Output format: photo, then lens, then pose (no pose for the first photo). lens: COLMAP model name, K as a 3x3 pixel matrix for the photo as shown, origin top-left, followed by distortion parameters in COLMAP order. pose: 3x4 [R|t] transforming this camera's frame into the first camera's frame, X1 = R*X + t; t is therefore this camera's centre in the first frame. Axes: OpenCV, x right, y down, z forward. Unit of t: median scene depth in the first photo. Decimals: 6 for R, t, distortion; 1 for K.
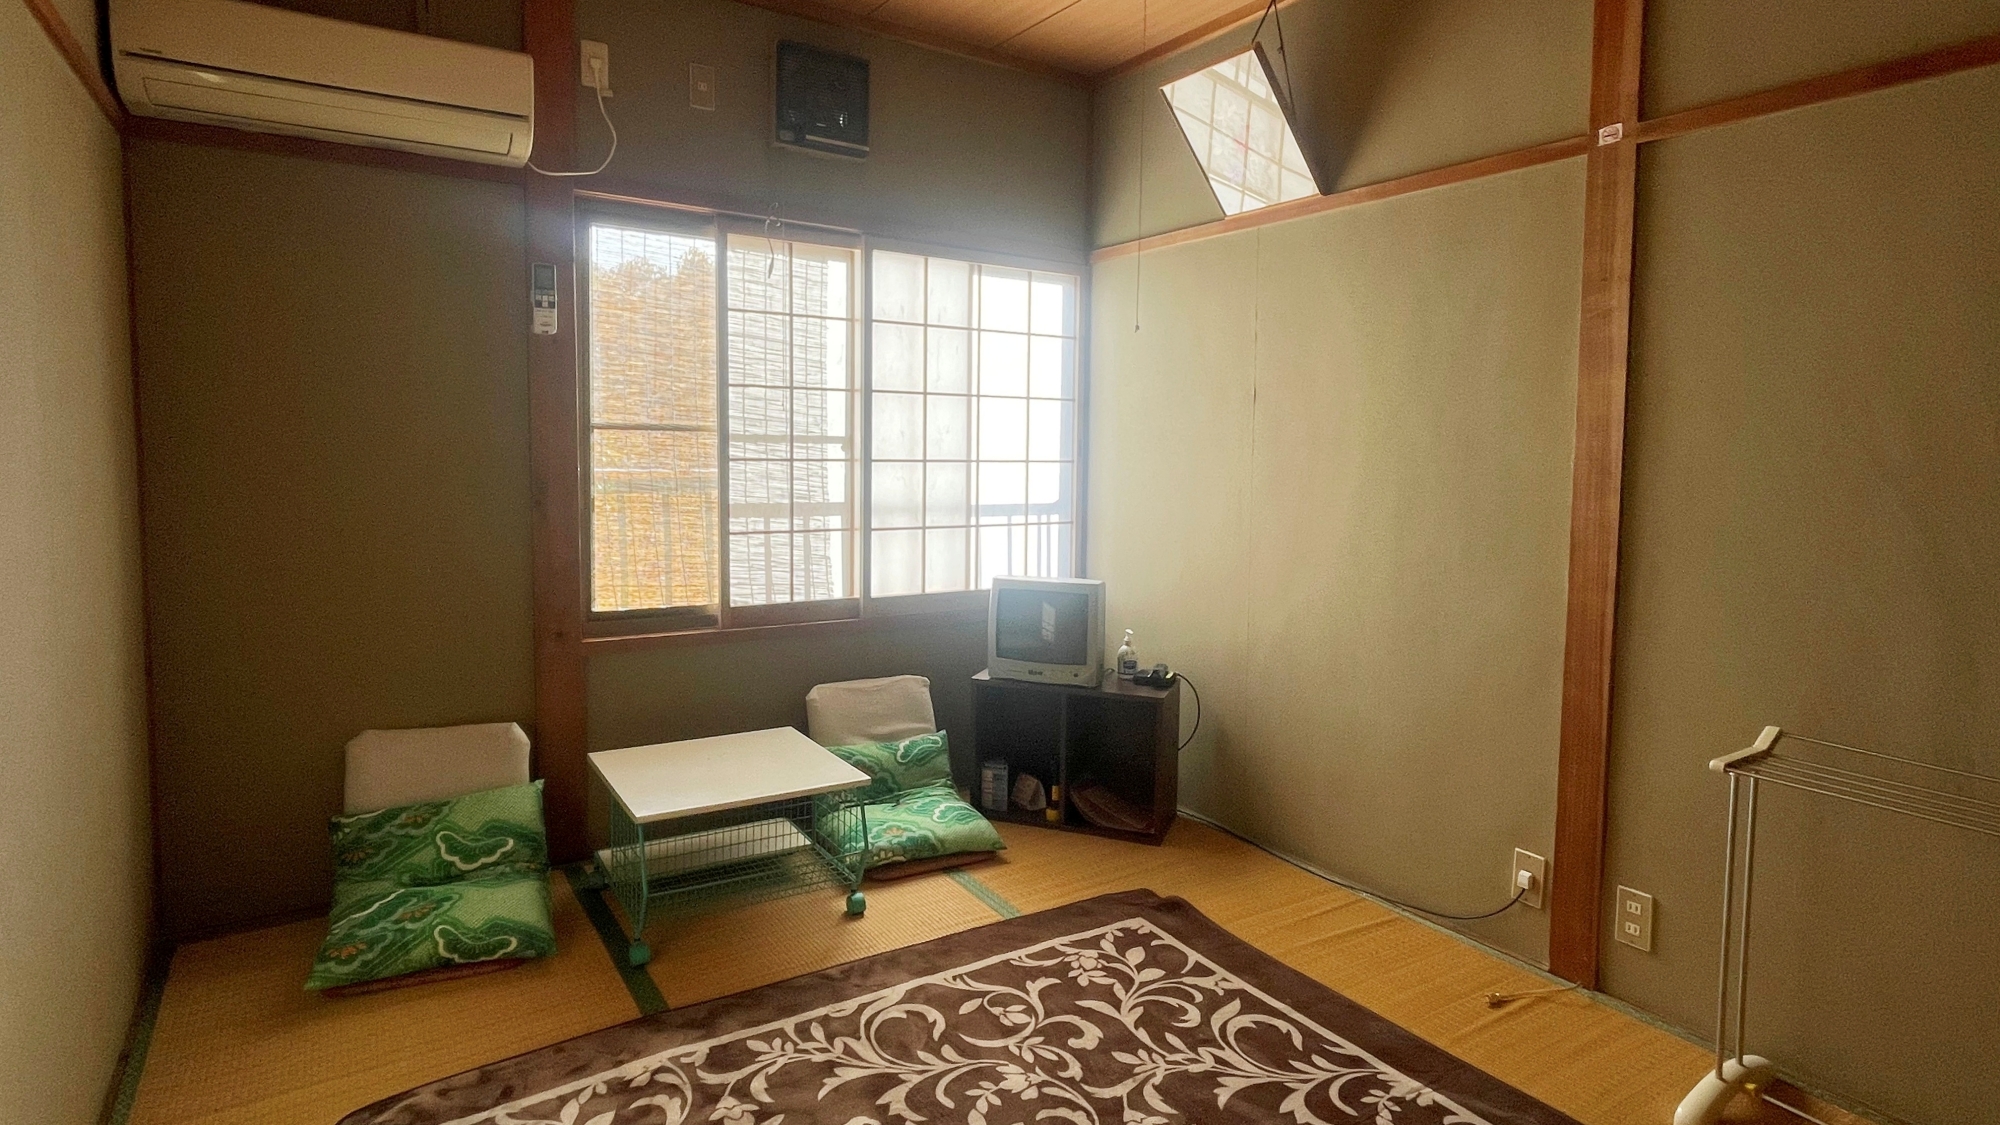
lens RADIAL K [[1030.0, 0, 992.8], [0, 1030.0, 507.8], [0, 0, 1]] dist [-0.001064, -0.000103]
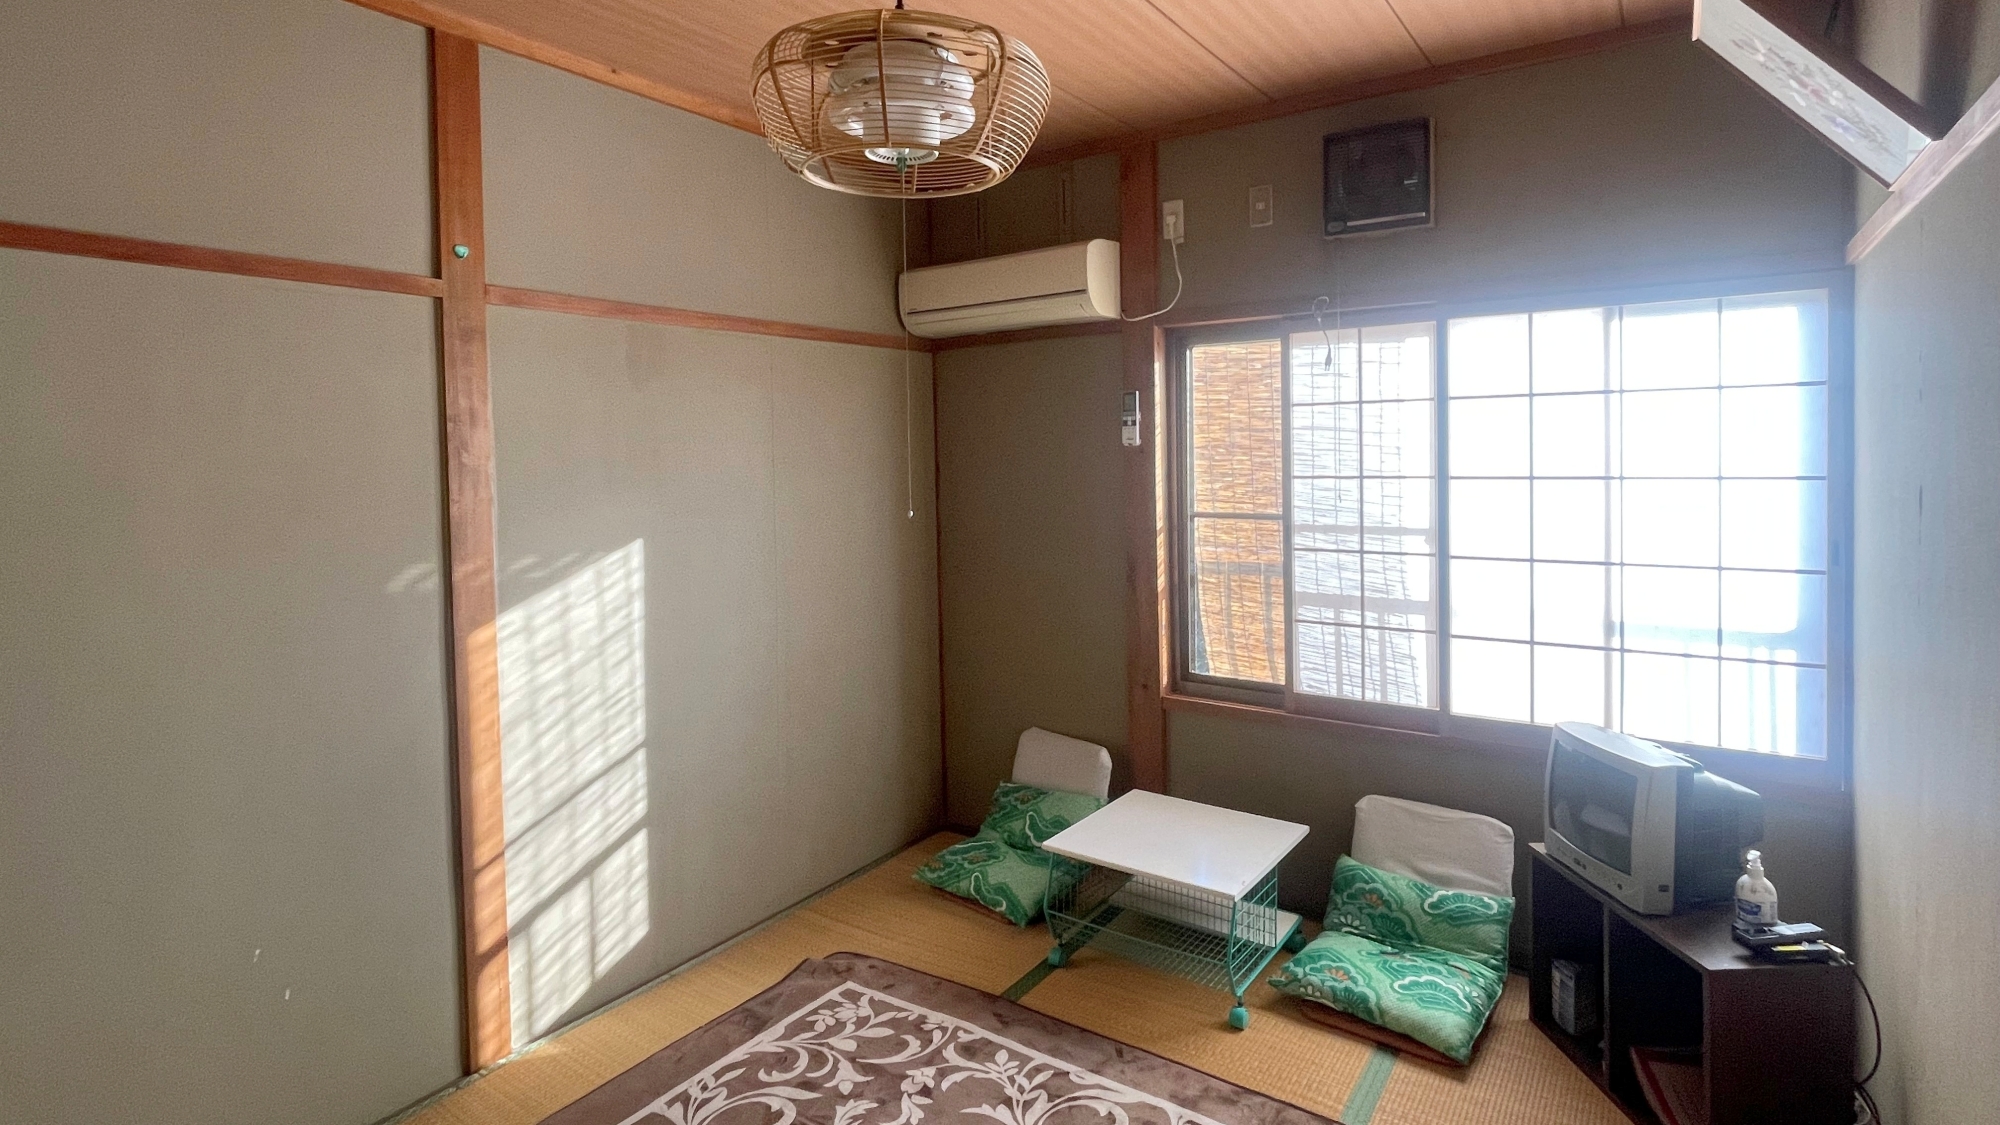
lens RADIAL K [[1010.9, 0, 993.0], [0, 1010.9, 474.0], [0, 0, 1]] dist [0.002165, -0.000325]
pose [[0.380295, -0.002789, -0.924861, 0.602647], [-0.034000, 0.999277, -0.016994, -0.100542], [0.924240, 0.037908, 0.379926, 0.349573]]
